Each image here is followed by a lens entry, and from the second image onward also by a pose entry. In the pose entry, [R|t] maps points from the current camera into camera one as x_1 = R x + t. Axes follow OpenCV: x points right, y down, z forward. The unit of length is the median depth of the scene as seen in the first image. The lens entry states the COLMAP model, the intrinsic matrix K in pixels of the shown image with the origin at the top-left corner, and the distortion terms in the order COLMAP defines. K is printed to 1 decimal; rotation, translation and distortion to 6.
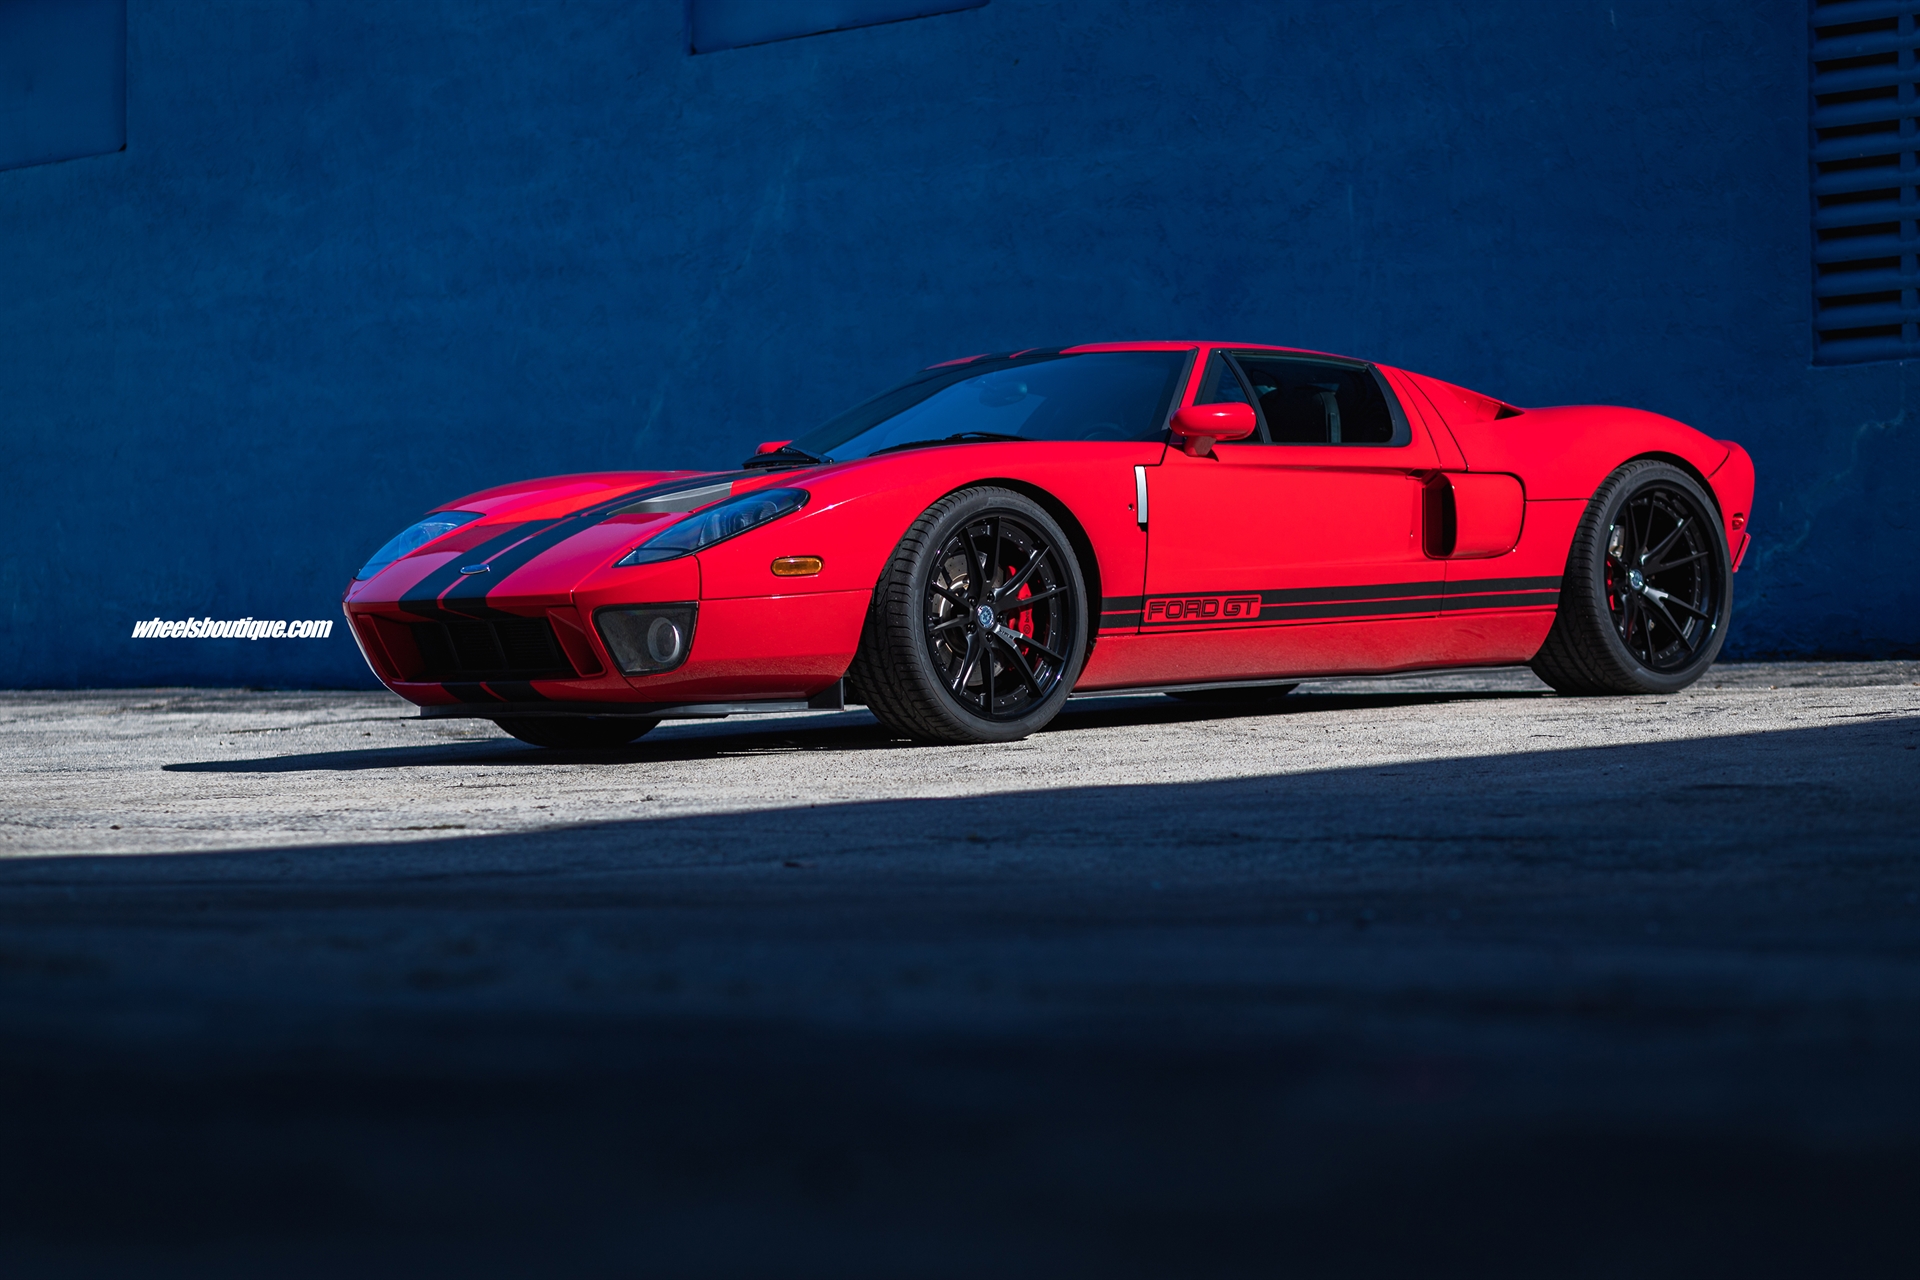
lens RADIAL K [[5154.2, 0, 946.0], [0, 5154.2, 637.1], [0, 0, 1]] dist [0.211118, 0.000000]
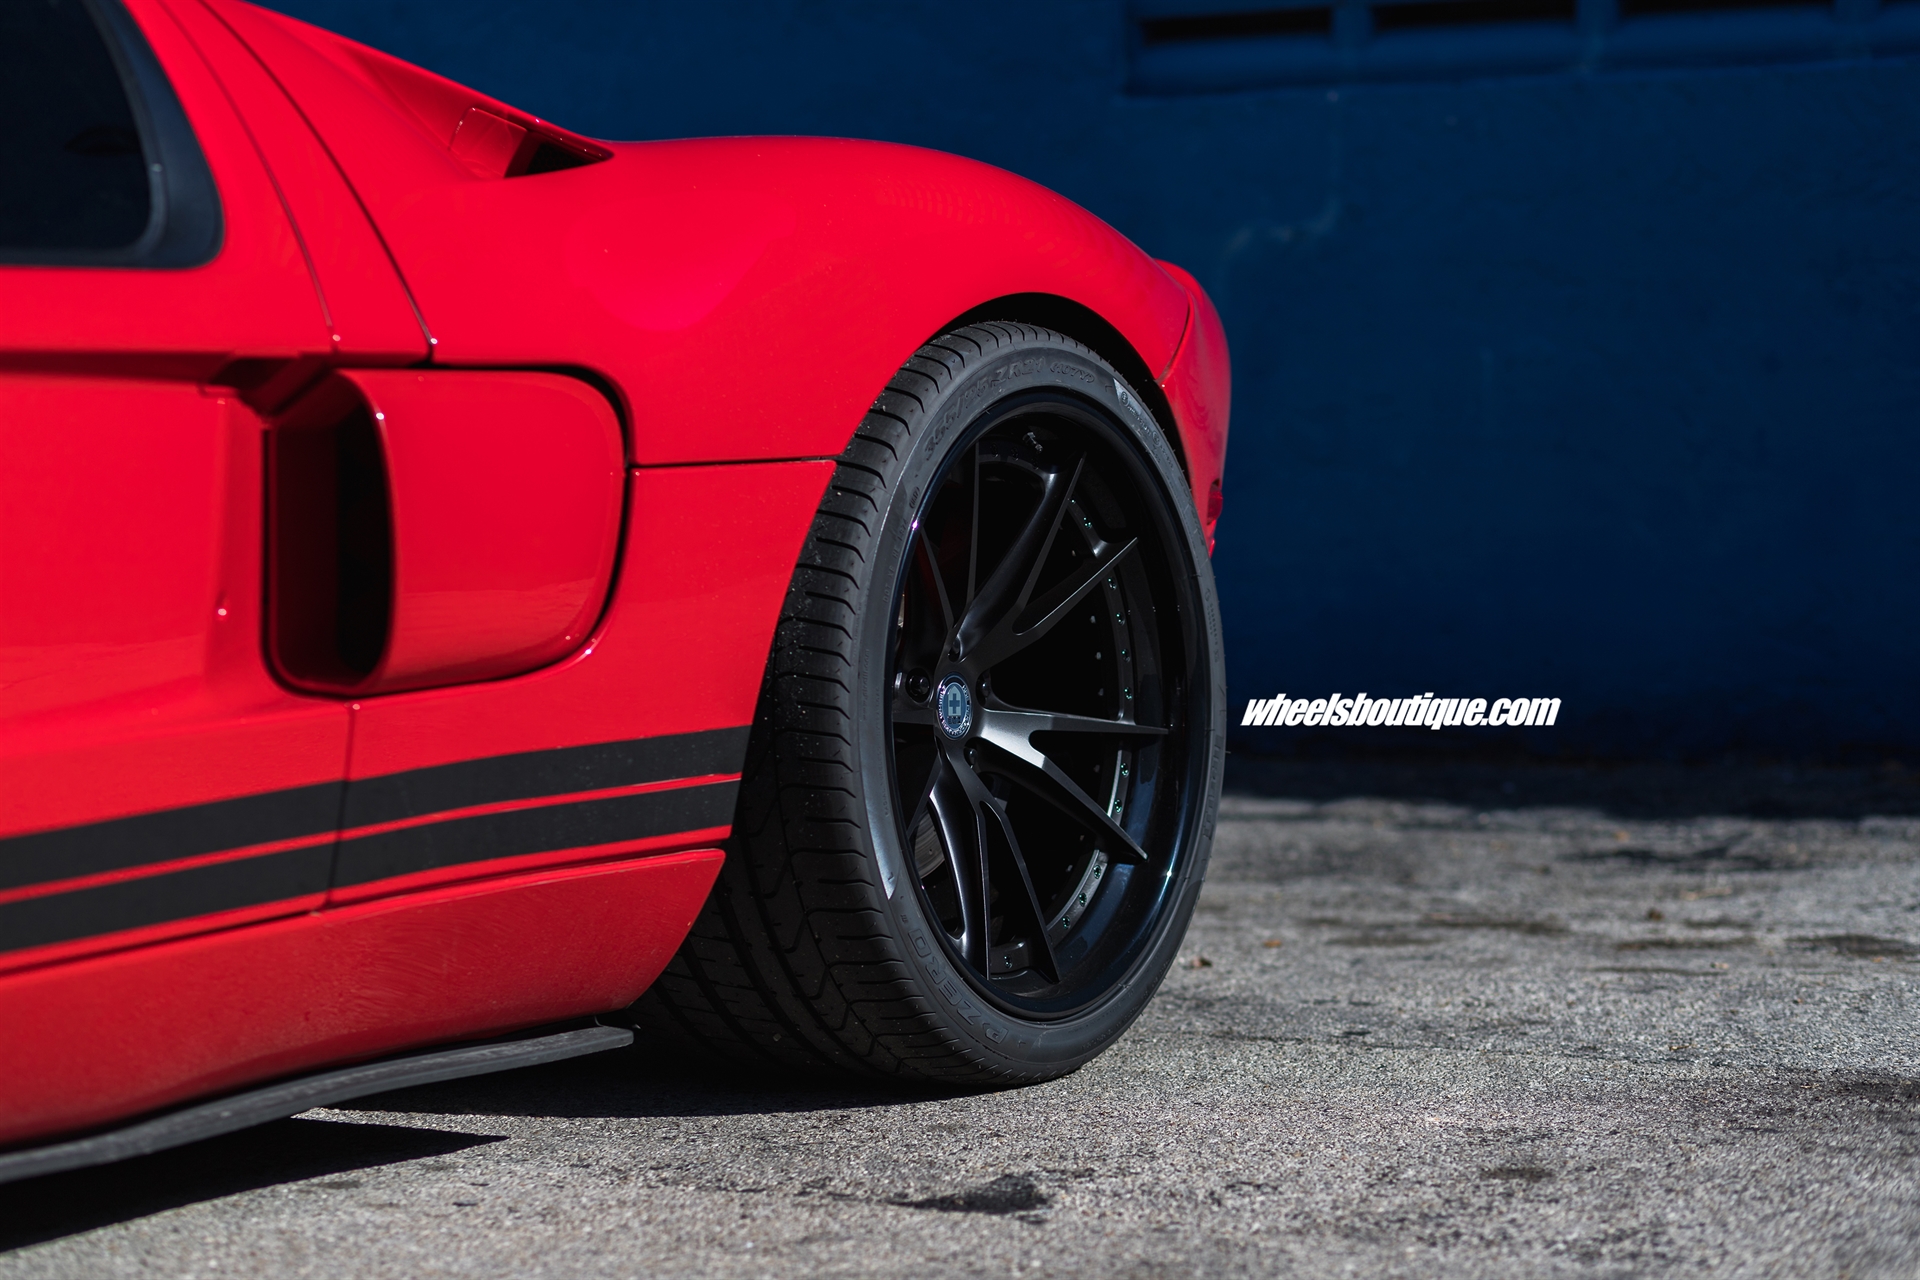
lens RADIAL K [[5154.2, 0, 958.6], [0, 5154.2, 645.2], [0, 0, 1]] dist [0.211118, 0.000000]
pose [[0.974723, -0.000526, 0.223414, 0.066134], [-0.008071, 0.999262, 0.037567, -0.027324], [-0.223269, -0.038420, 0.973999, 0.716067]]
